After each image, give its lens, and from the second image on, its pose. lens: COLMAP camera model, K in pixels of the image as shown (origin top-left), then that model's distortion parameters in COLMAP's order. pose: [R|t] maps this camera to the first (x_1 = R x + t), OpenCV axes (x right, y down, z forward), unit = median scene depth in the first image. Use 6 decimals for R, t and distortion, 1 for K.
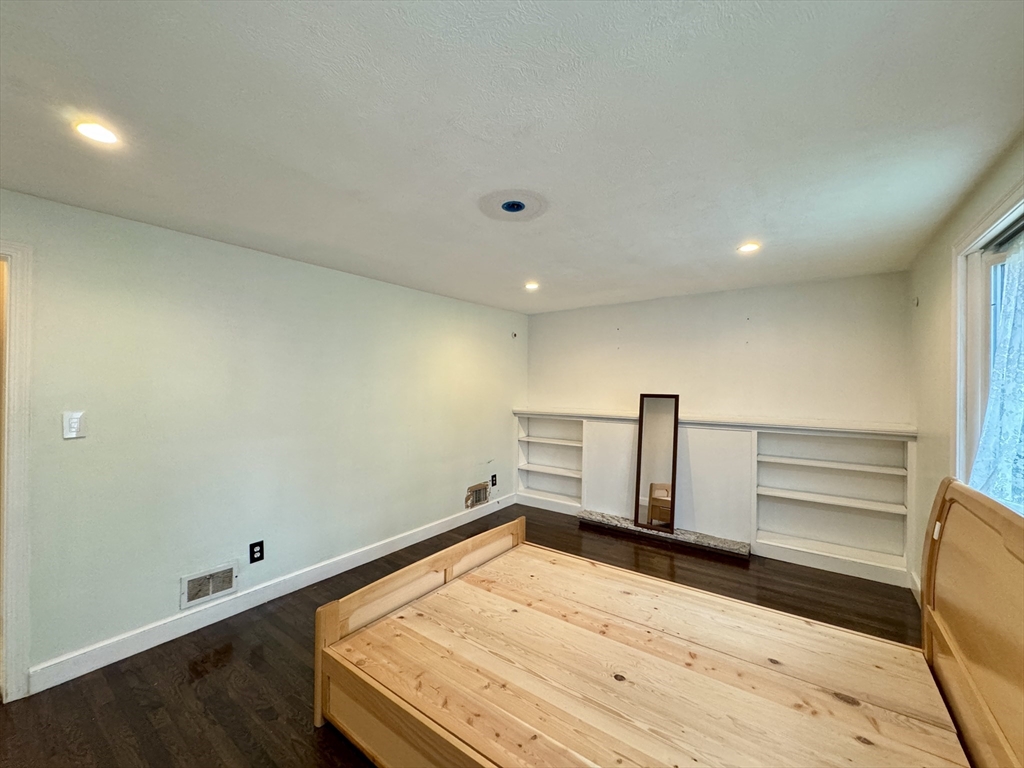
lens RADIAL K [[409.0, 0, 511.6], [0, 409.0, 385.3], [0, 0, 1]] dist [-0.004442, -0.000445]
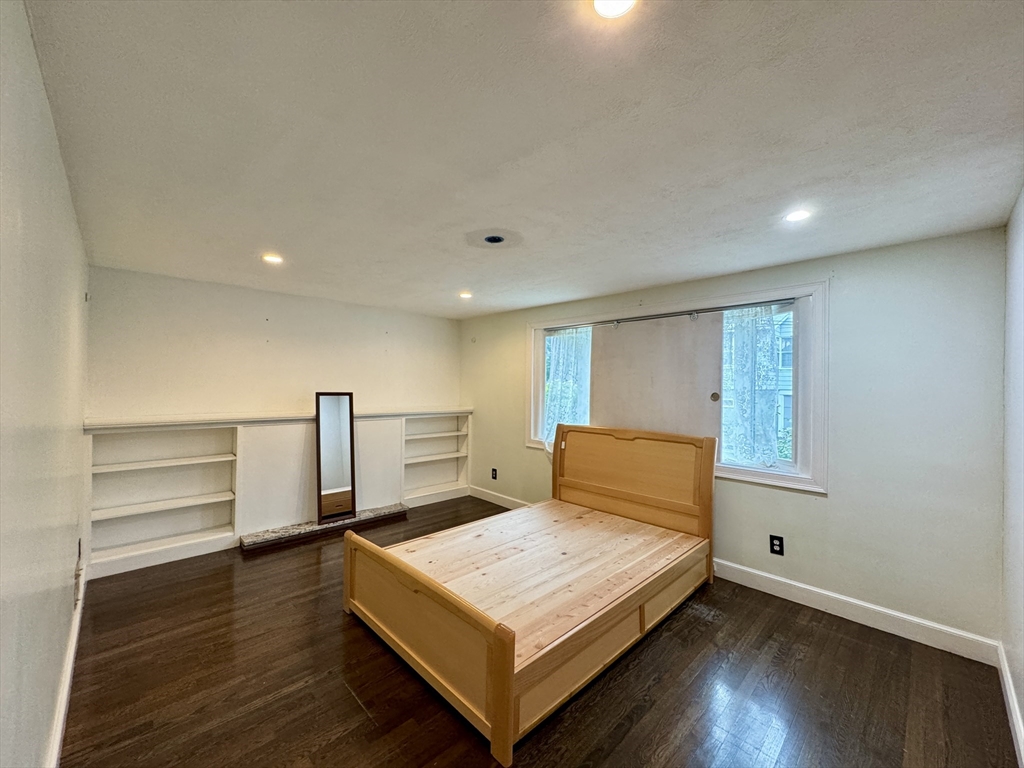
lens RADIAL K [[409.0, 0, 513.4], [0, 409.0, 386.3], [0, 0, 1]] dist [-0.004442, -0.000445]
pose [[0.155185, -0.003378, 0.987880, -0.668102], [-0.009983, 0.999938, 0.004988, -0.003741], [-0.987835, -0.010636, 0.155142, 0.422727]]
